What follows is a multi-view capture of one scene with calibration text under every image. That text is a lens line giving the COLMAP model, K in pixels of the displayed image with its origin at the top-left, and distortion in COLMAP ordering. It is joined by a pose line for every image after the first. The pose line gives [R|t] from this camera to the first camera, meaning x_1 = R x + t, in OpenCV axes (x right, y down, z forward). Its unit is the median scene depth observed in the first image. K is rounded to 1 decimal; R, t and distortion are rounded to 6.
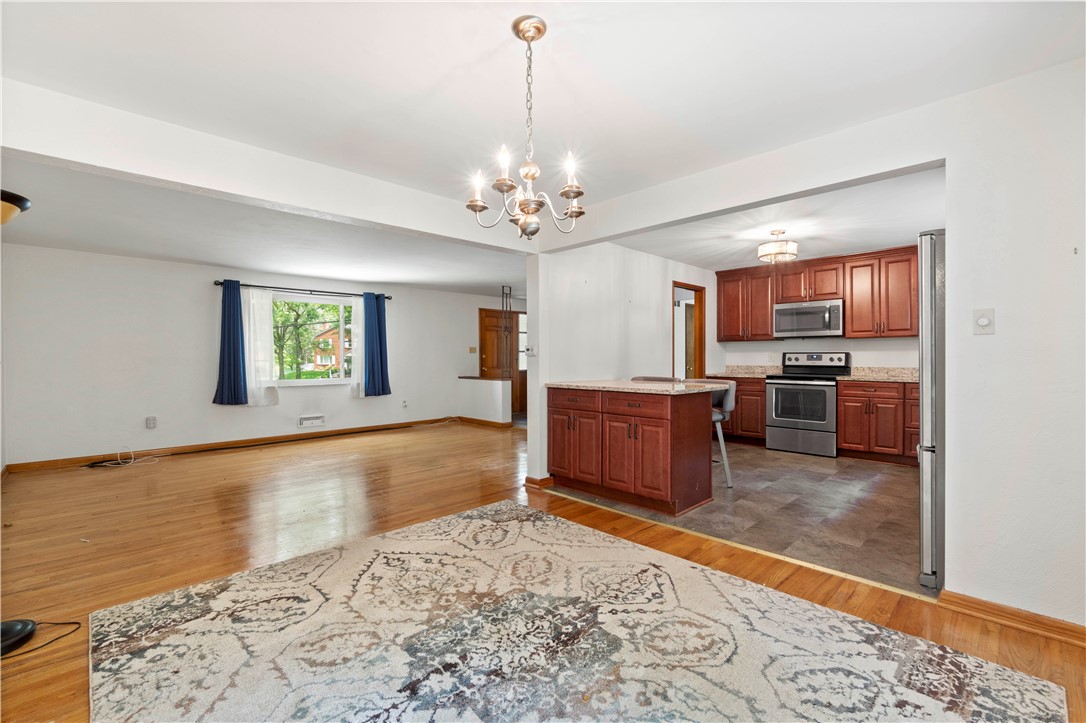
lens RADIAL K [[469.4, 0, 551.1], [0, 469.4, 359.5], [0, 0, 1]] dist [-0.002308, -0.000148]
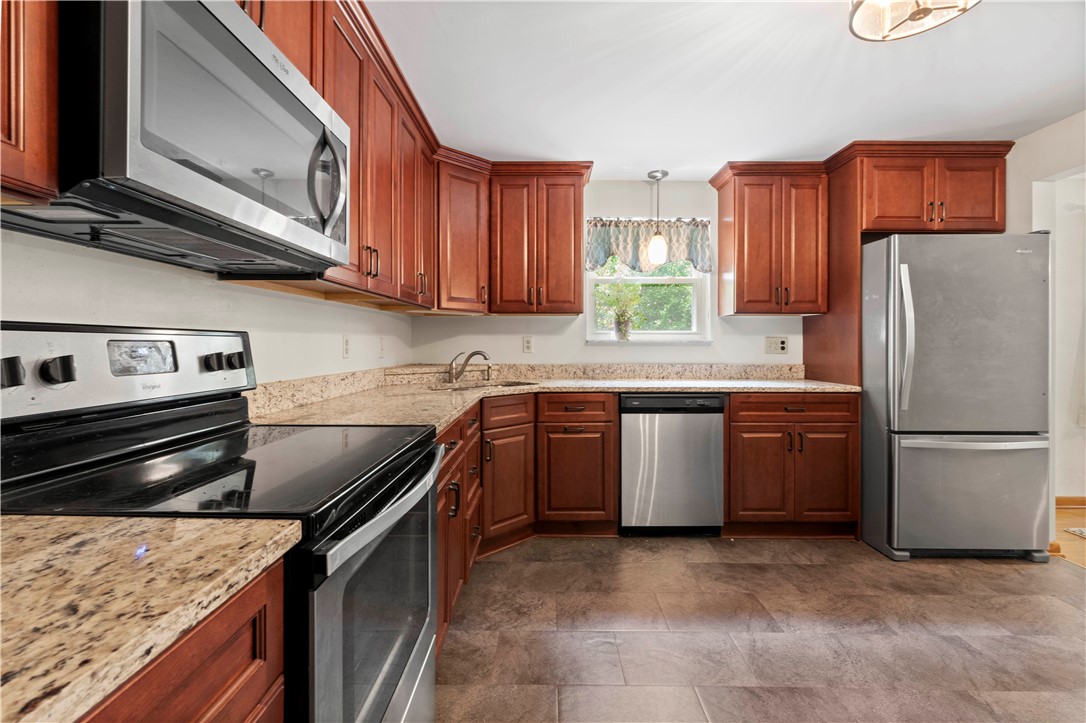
lens RADIAL K [[477.6, 0, 545.2], [0, 477.6, 345.3], [0, 0, 1]] dist [0.000517, 0.000483]
pose [[-0.708423, -0.002706, 0.705783, 0.442311], [0.002744, 0.999975, 0.006588, -0.011970], [-0.705783, 0.006603, -0.708397, 1.368300]]
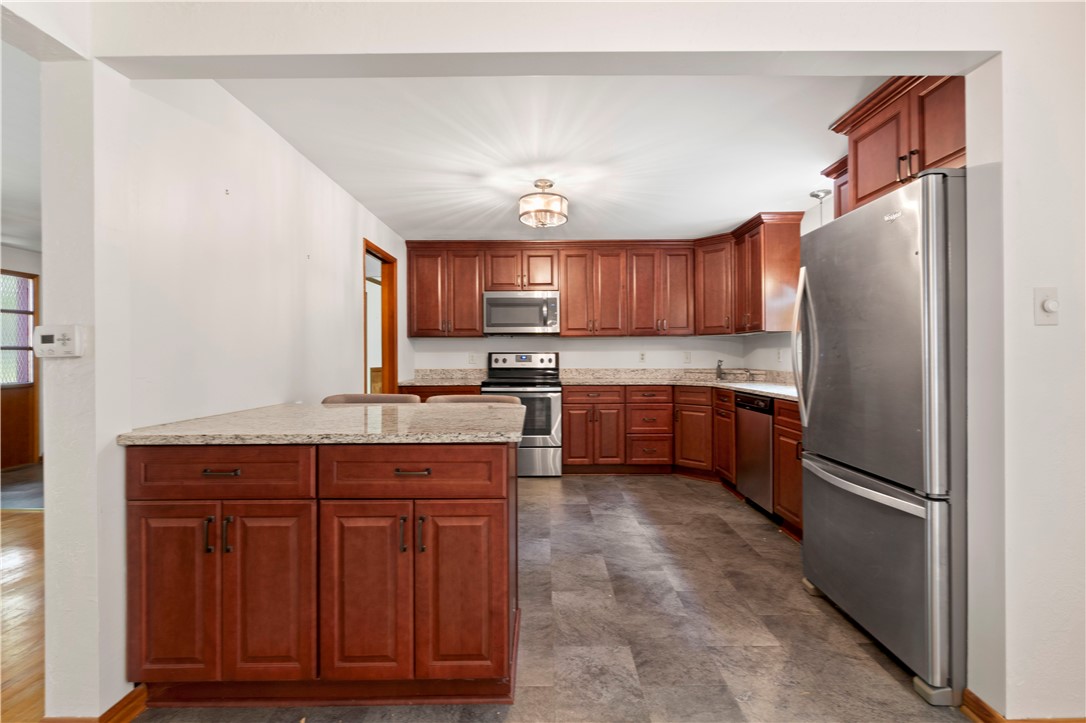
lens RADIAL K [[484.0, 0, 542.7], [0, 484.0, 356.6], [0, 0, 1]] dist [-0.001309, -0.000136]
pose [[0.708138, -0.001184, 0.706073, -0.039873], [0.006313, 0.999969, -0.004655, -0.004519], [-0.706045, 0.007754, 0.708124, 0.480687]]
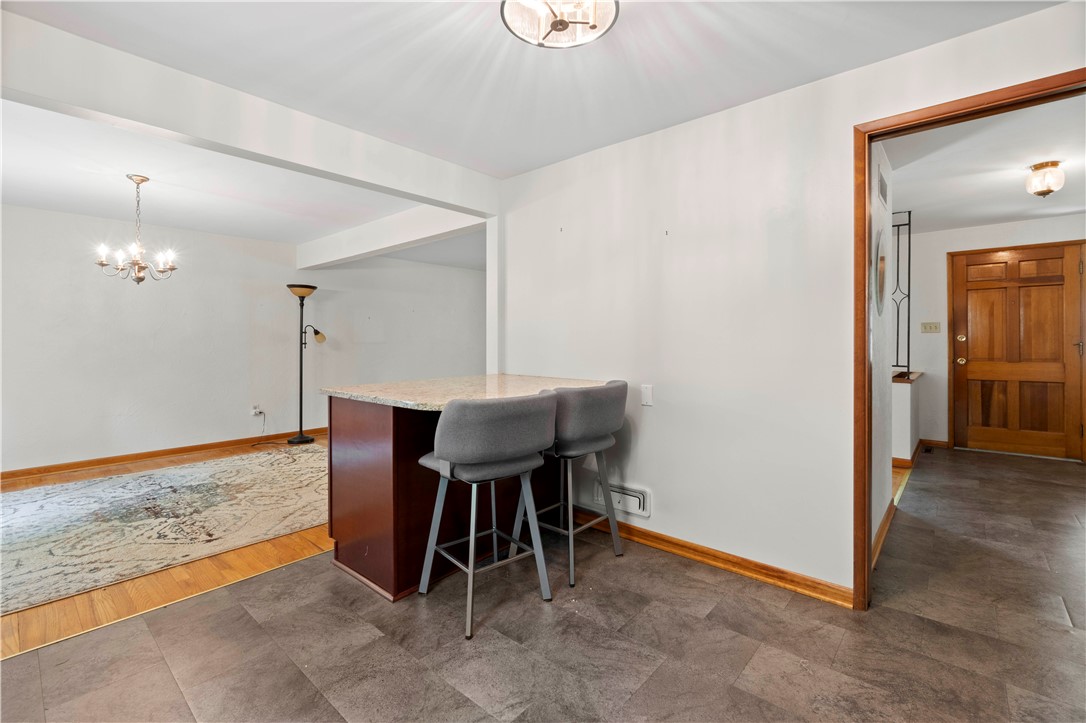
lens RADIAL K [[478.4, 0, 545.0], [0, 478.4, 340.2], [0, 0, 1]] dist [-0.001050, -0.000294]
pose [[0.068315, 0.001453, -0.997663, 0.785278], [-0.001655, 0.999998, 0.001343, -0.009188], [0.997662, 0.001559, 0.068317, 0.971835]]
